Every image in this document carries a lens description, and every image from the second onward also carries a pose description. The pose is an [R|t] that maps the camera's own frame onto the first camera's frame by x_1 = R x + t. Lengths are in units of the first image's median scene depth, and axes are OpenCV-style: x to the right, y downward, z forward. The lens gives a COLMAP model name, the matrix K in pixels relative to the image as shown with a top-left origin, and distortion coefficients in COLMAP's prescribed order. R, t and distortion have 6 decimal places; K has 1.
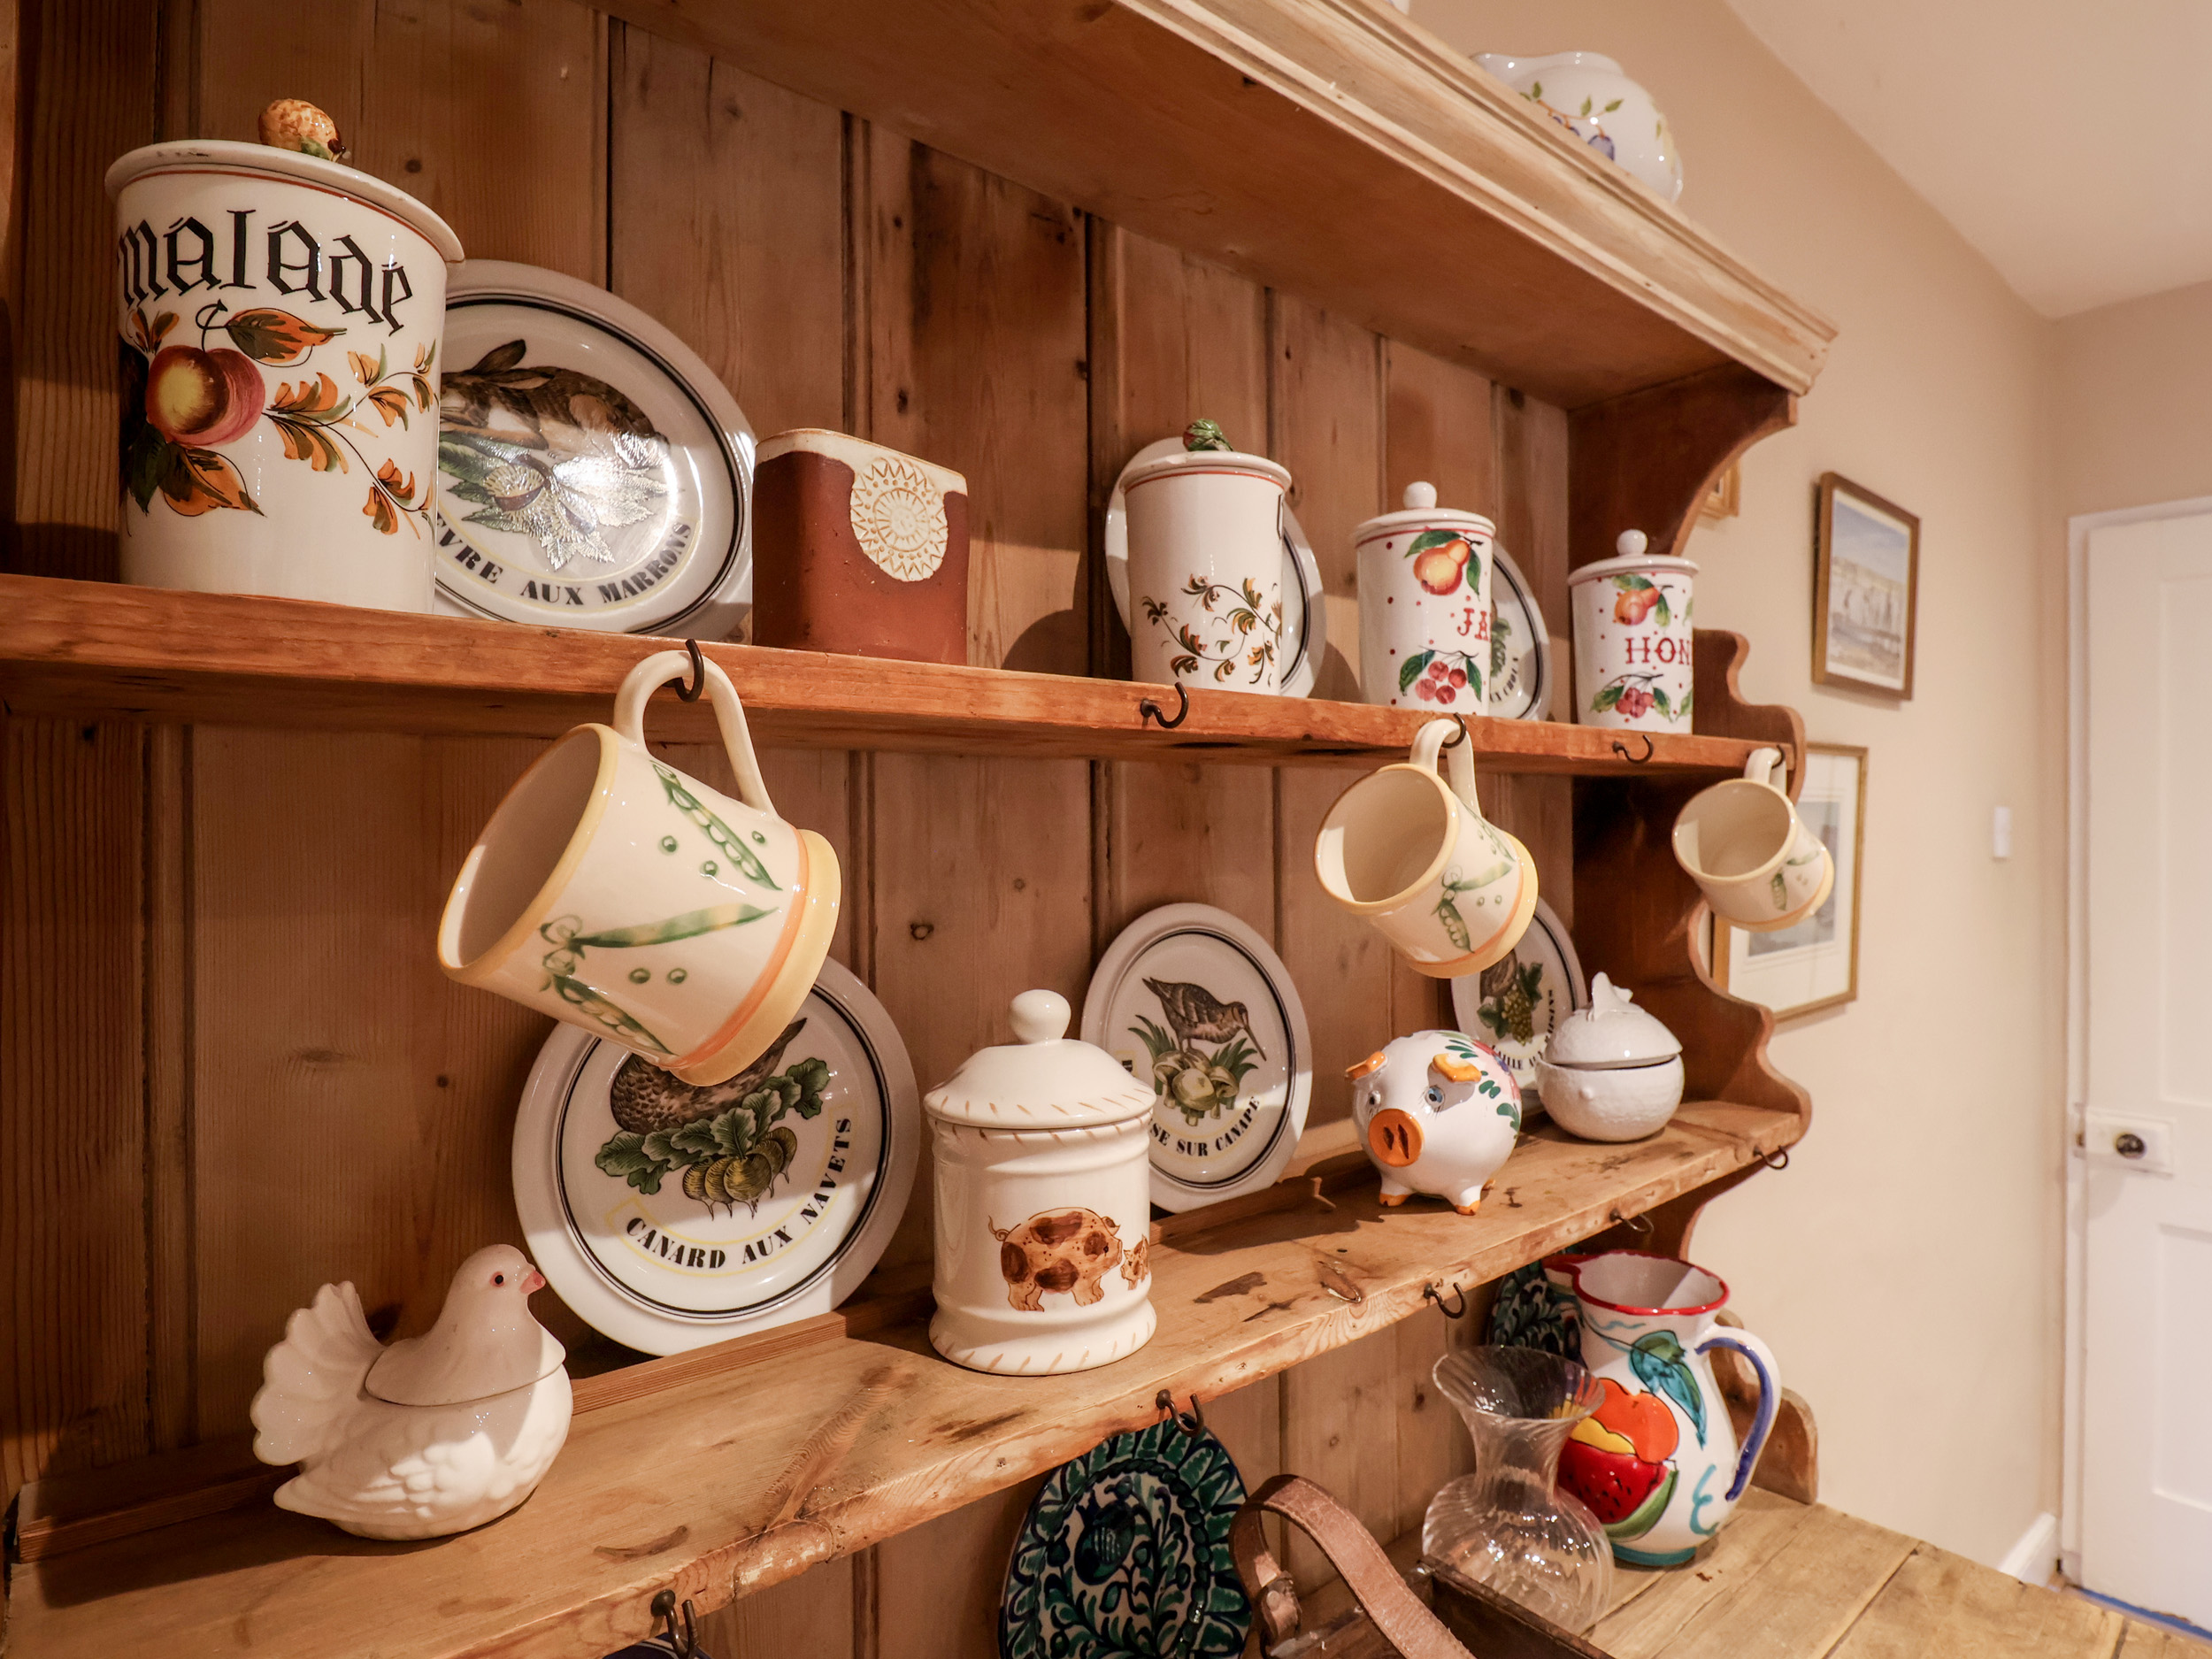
lens RADIAL K [[1151.3, 0, 1140.9], [0, 1151.3, 798.5], [0, 0, 1]] dist [0.000952, -0.015364]
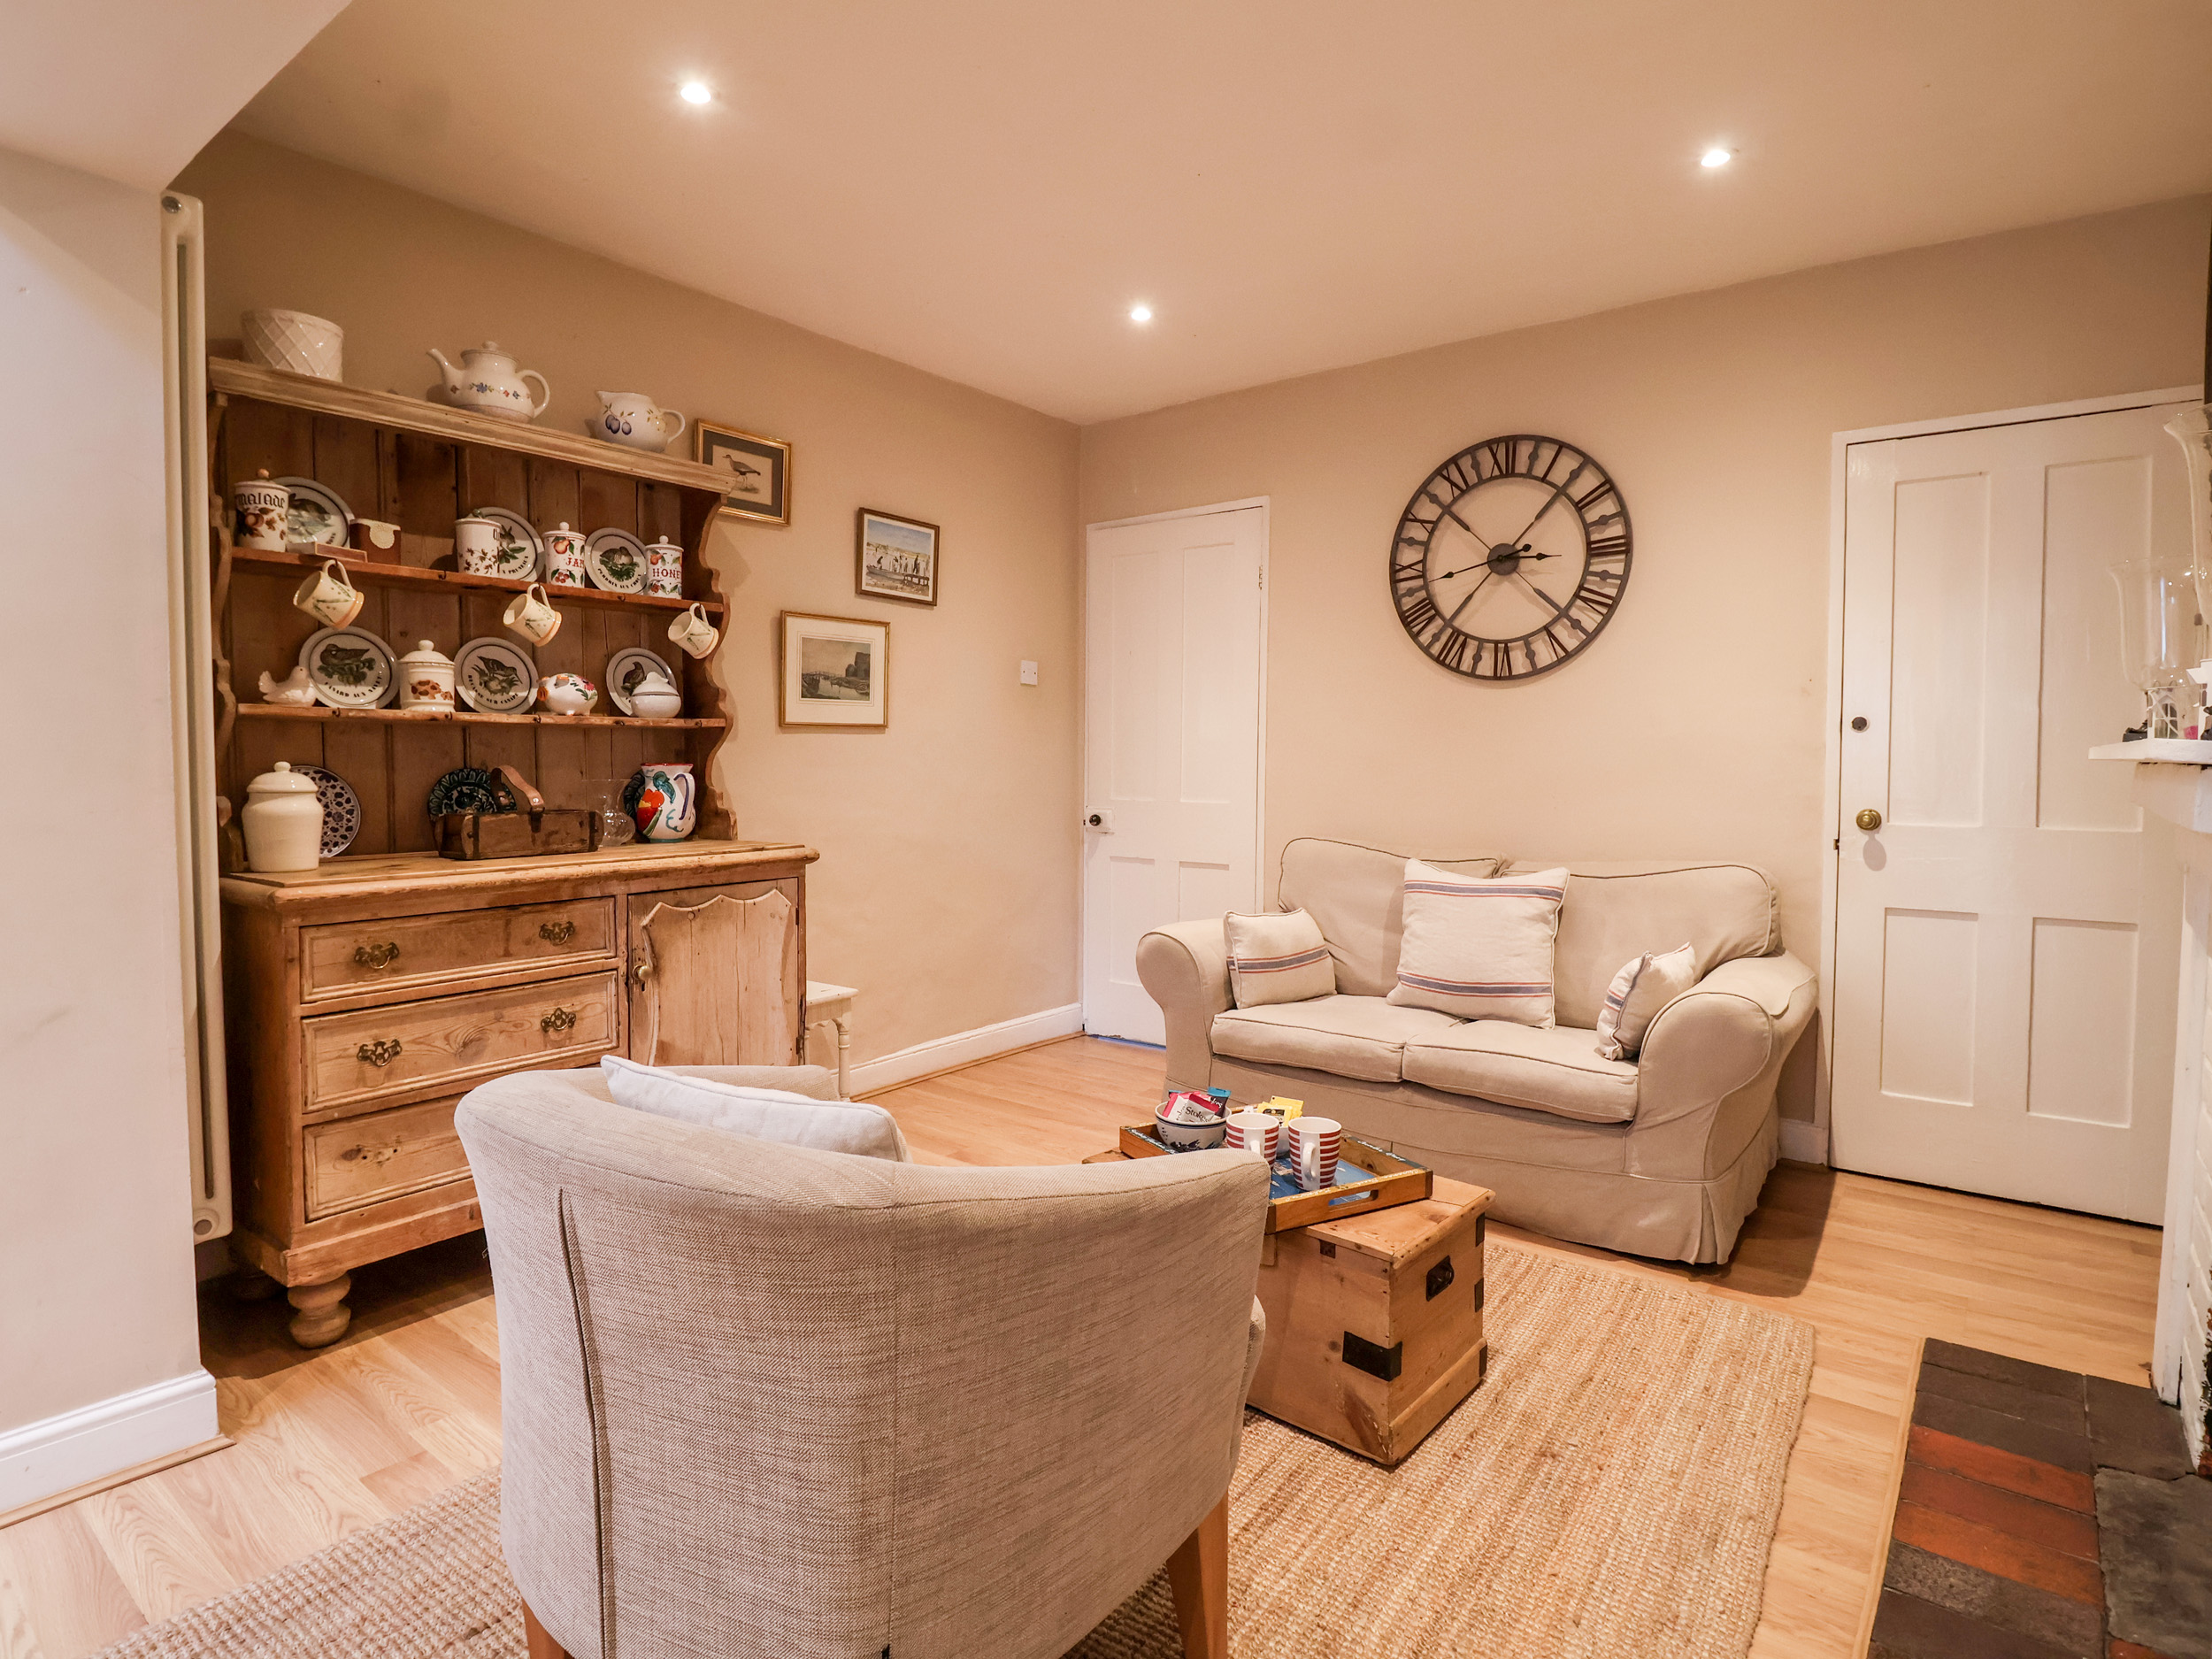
lens RADIAL K [[1151.3, 0, 1140.9], [0, 1151.3, 798.5], [0, 0, 1]] dist [0.000952, -0.015364]
pose [[0.975667, -0.008083, 0.219108, 1.503826], [-0.001756, 0.999000, 0.044673, 0.528448], [-0.219250, -0.043971, 0.974677, -3.659796]]
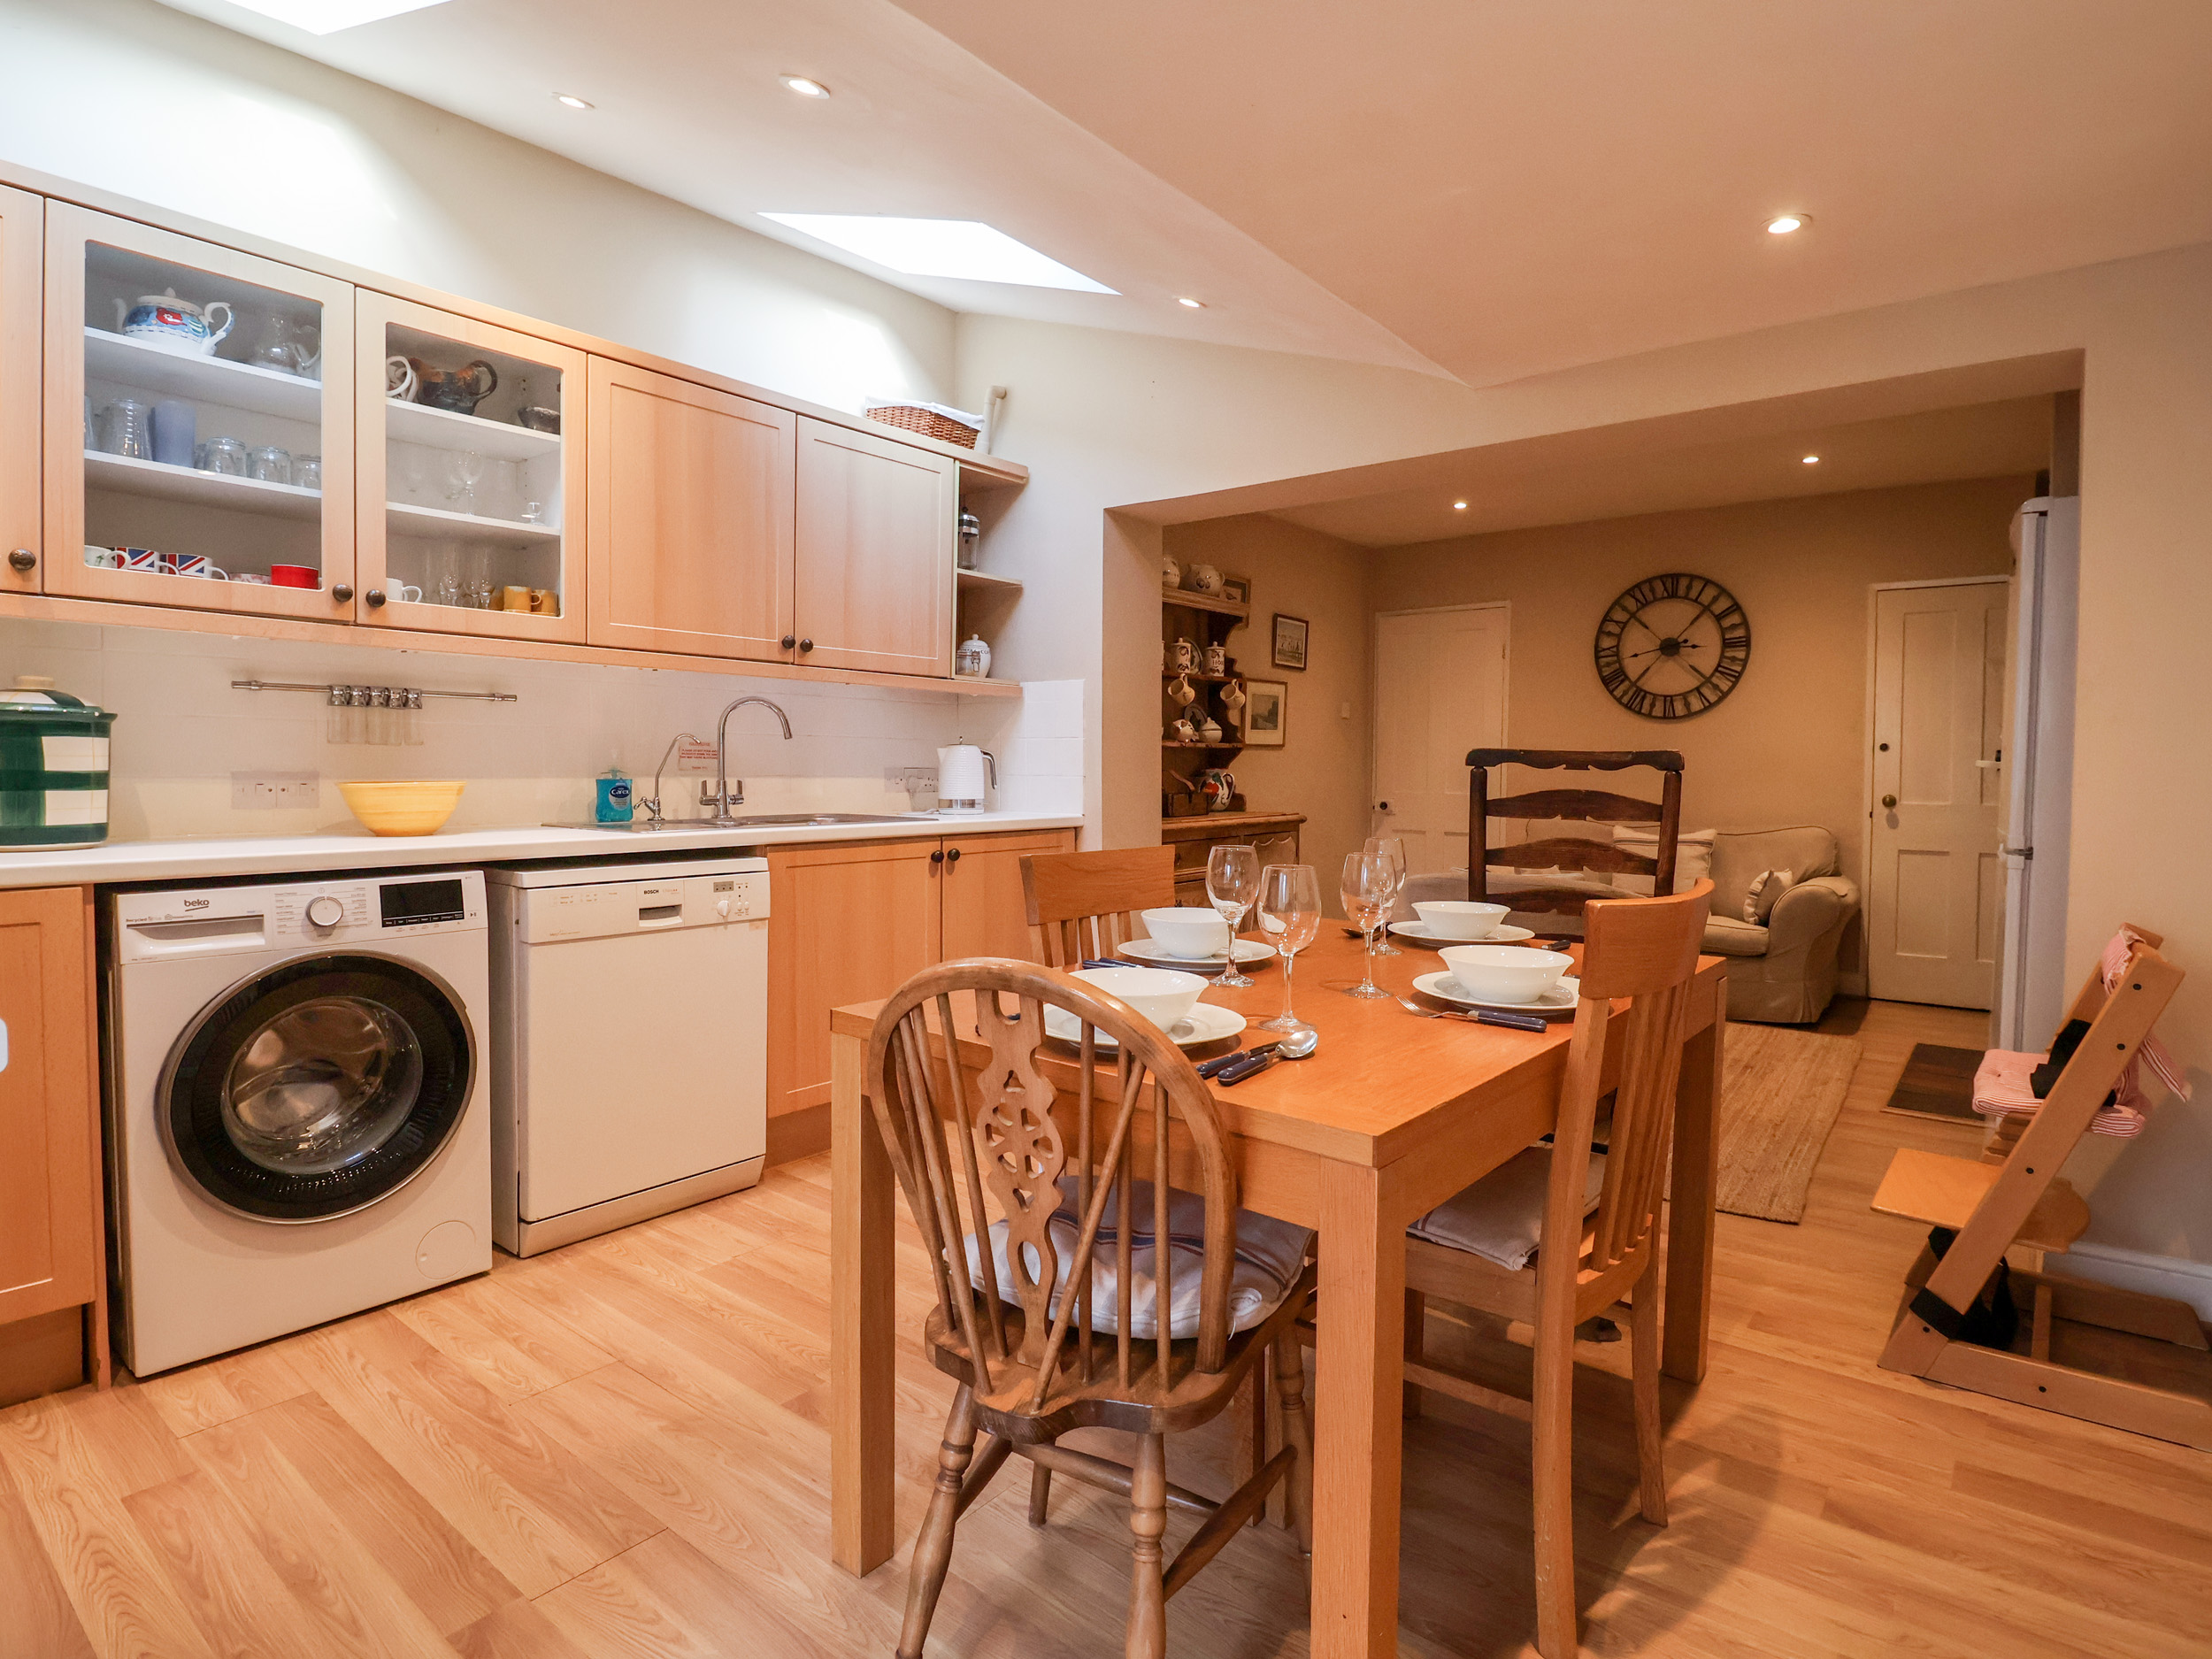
lens RADIAL K [[1188.6, 0, 1129.3], [0, 1188.6, 800.7], [0, 0, 1]] dist [0.002258, -0.016837]
pose [[0.977499, -0.004521, 0.210892, -1.868521], [-0.003744, 0.999241, 0.038773, 0.503053], [-0.210907, -0.038690, 0.976740, -7.083783]]
